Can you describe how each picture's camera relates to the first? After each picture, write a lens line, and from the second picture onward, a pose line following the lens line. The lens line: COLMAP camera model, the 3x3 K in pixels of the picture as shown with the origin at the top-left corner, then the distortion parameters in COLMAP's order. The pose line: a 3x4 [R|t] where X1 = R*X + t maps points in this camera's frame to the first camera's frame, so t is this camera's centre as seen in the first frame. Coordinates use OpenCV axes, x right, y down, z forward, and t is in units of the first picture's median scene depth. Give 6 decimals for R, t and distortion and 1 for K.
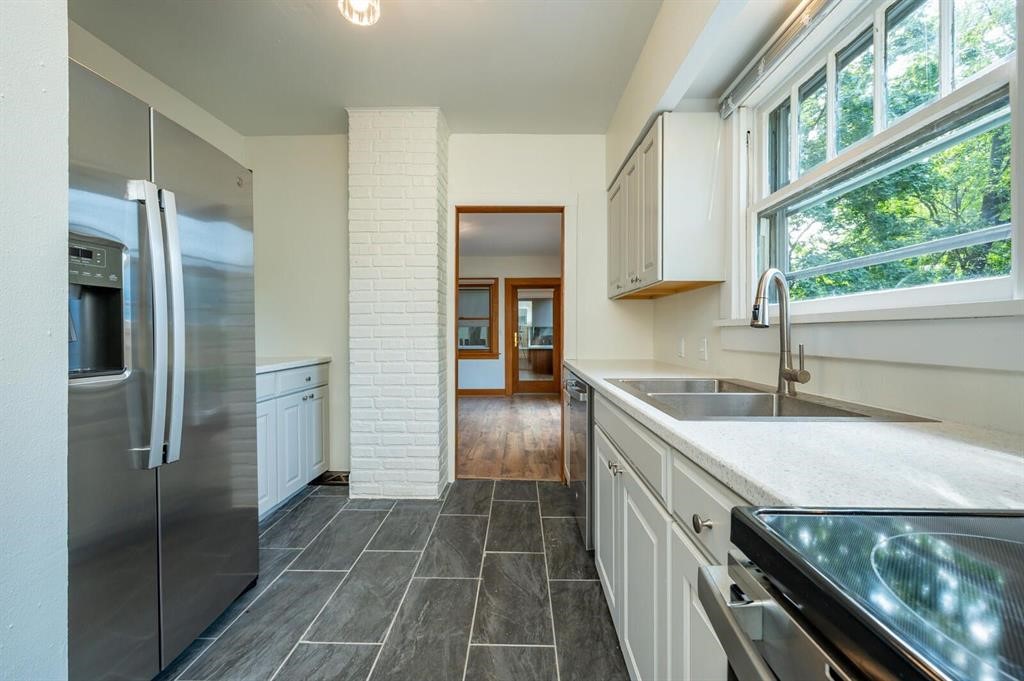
lens RADIAL K [[408.2, 0, 506.5], [0, 408.2, 337.1], [0, 0, 1]] dist [-0.000793, 0.000148]
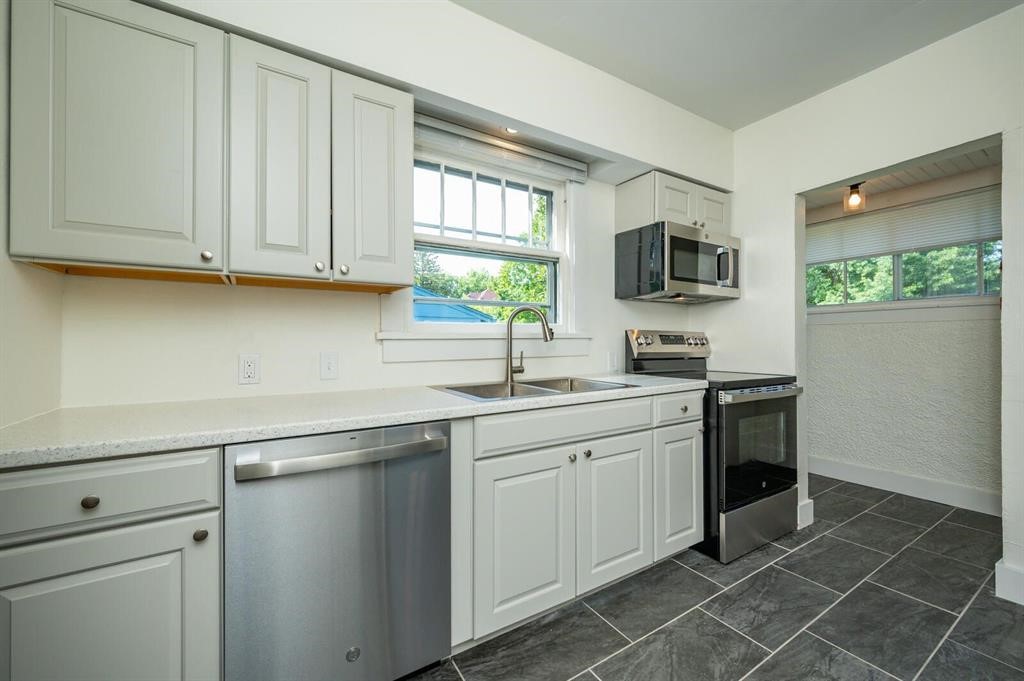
lens RADIAL K [[408.2, 0, 510.8], [0, 408.2, 338.7], [0, 0, 1]] dist [-0.000793, 0.000148]
pose [[-0.551174, 0.001497, 0.834389, -0.469294], [0.012630, 0.999899, 0.006549, -0.030155], [-0.834295, 0.014148, -0.551137, 1.336734]]
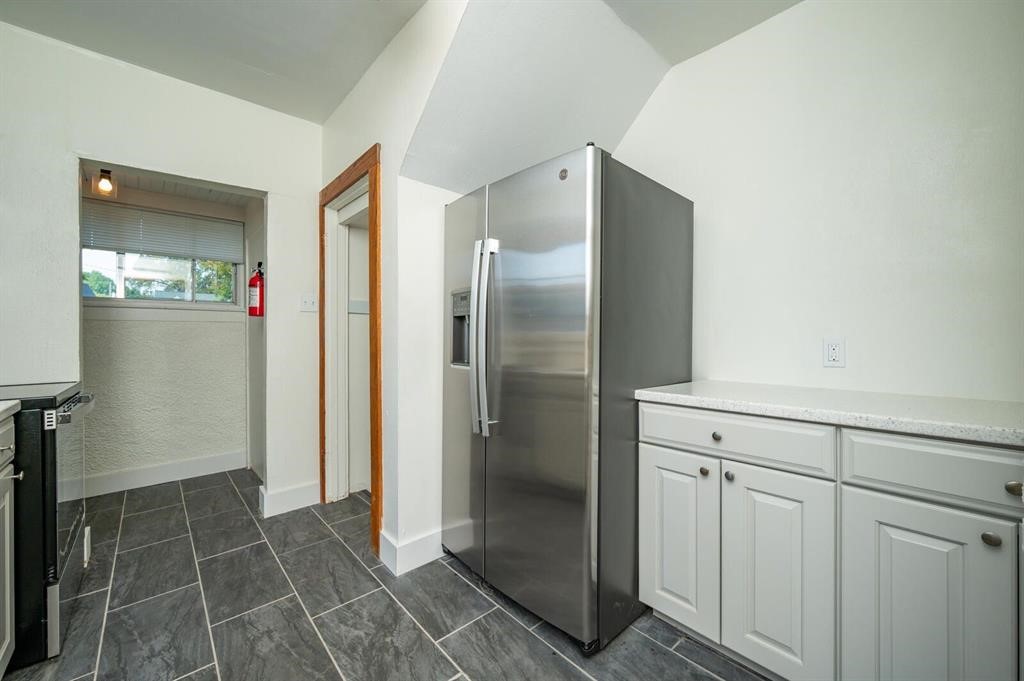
lens RADIAL K [[408.2, 0, 514.4], [0, 408.2, 338.8], [0, 0, 1]] dist [-0.000793, 0.000148]
pose [[-0.716125, 0.002388, -0.697968, 0.046956], [-0.009085, 0.999878, 0.012743, -0.026108], [0.697913, 0.015466, -0.716016, 1.407322]]
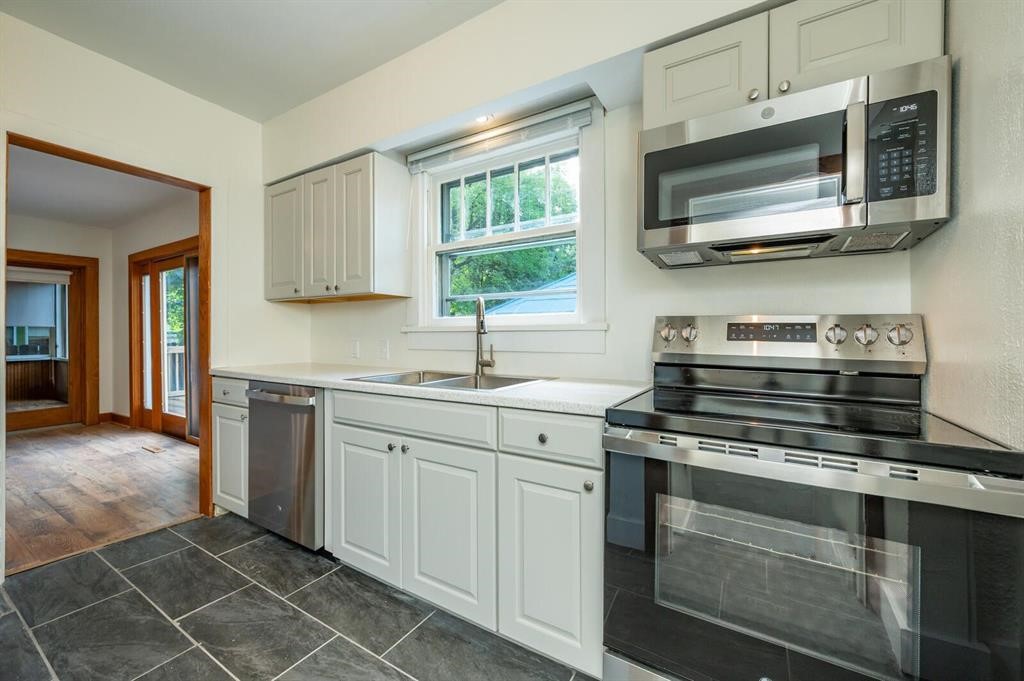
lens RADIAL K [[408.2, 0, 516.9], [0, 408.2, 337.8], [0, 0, 1]] dist [-0.000793, 0.000148]
pose [[0.497322, -0.006039, 0.867545, -0.449295], [0.009912, 0.999950, 0.001279, -0.005717], [-0.867509, 0.007963, 0.497357, 0.053910]]
